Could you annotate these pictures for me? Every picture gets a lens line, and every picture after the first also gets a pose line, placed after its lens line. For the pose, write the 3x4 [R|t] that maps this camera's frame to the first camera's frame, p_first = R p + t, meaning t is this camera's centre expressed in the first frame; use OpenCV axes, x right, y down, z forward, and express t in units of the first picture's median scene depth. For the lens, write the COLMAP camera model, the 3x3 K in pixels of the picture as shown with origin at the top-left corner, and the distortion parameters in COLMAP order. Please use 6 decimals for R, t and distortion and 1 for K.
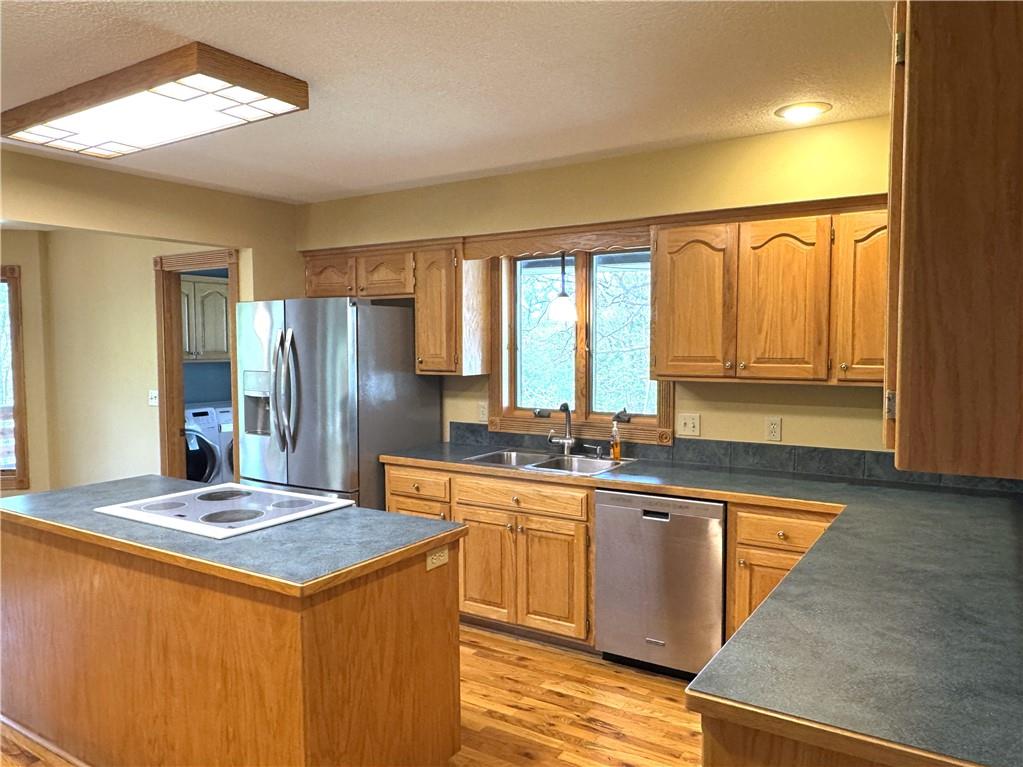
lens RADIAL K [[751.2, 0, 511.5], [0, 751.2, 383.5], [0, 0, 1]] dist [-0.081391, 0.001009]
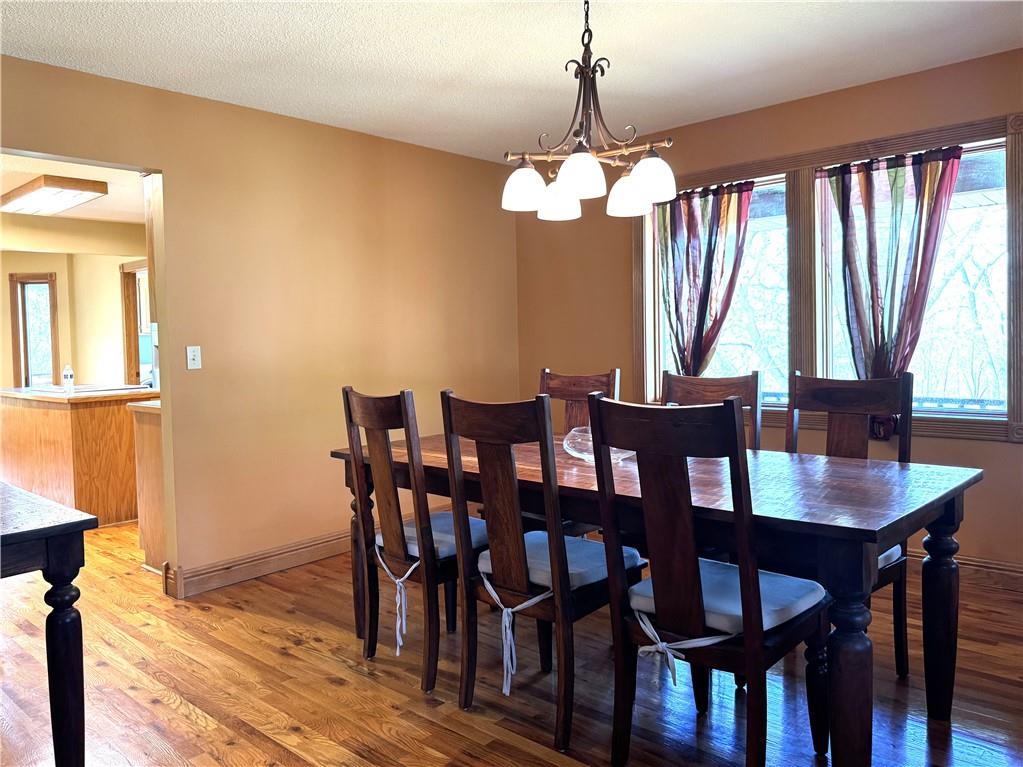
lens RADIAL K [[751.2, 0, 511.5], [0, 751.2, 383.5], [0, 0, 1]] dist [-0.081391, 0.001009]
pose [[0.987632, -0.011774, -0.156344, 1.321336], [0.013426, 0.999865, 0.009515, 0.186022], [0.156211, -0.011496, 0.987657, -0.992433]]
